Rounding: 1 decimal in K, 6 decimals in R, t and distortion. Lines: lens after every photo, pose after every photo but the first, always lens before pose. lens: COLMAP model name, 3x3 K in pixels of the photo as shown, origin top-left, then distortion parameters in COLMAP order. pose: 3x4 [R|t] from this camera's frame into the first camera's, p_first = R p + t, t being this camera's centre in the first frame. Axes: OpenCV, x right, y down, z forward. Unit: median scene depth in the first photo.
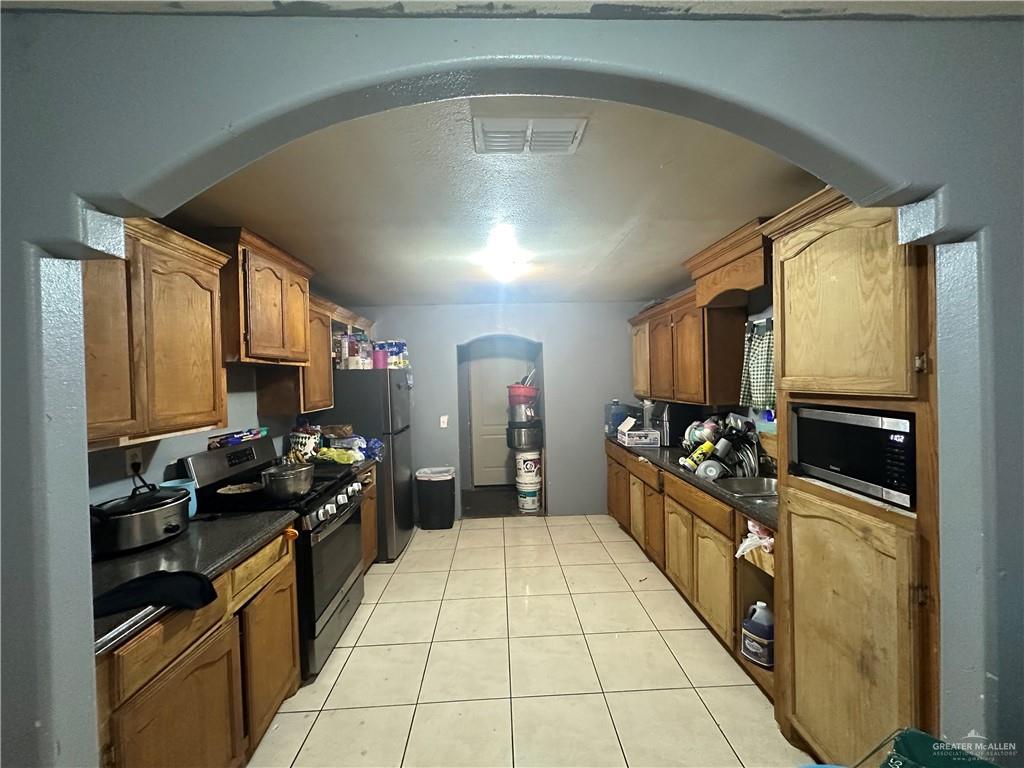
lens RADIAL K [[416.2, 0, 513.4], [0, 416.2, 382.2], [0, 0, 1]] dist [0.000134, -0.000001]
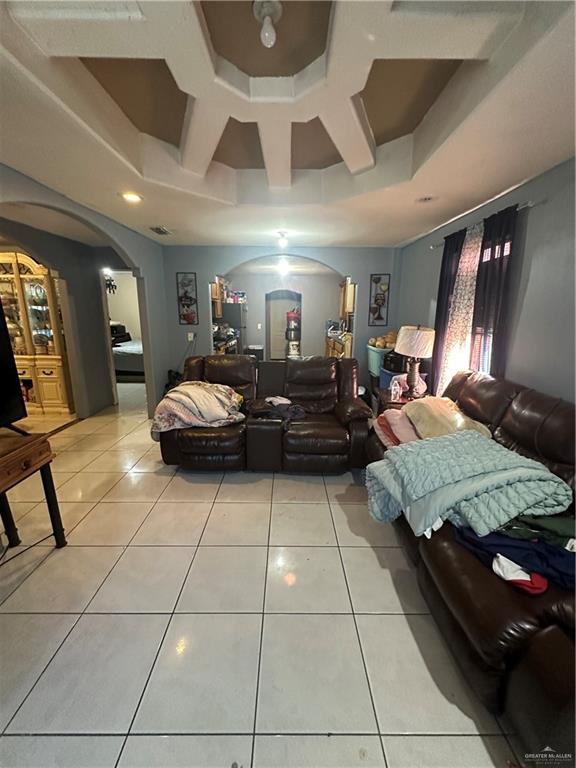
lens RADIAL K [[312.2, 0, 286.7], [0, 312.2, 383.2], [0, 0, 1]] dist [0.000134, -0.000001]
pose [[0.998728, 0.040611, -0.029898, 0.056836], [-0.033505, 0.977452, 0.208482, 0.032481], [0.037690, -0.207215, 0.977569, -0.800241]]
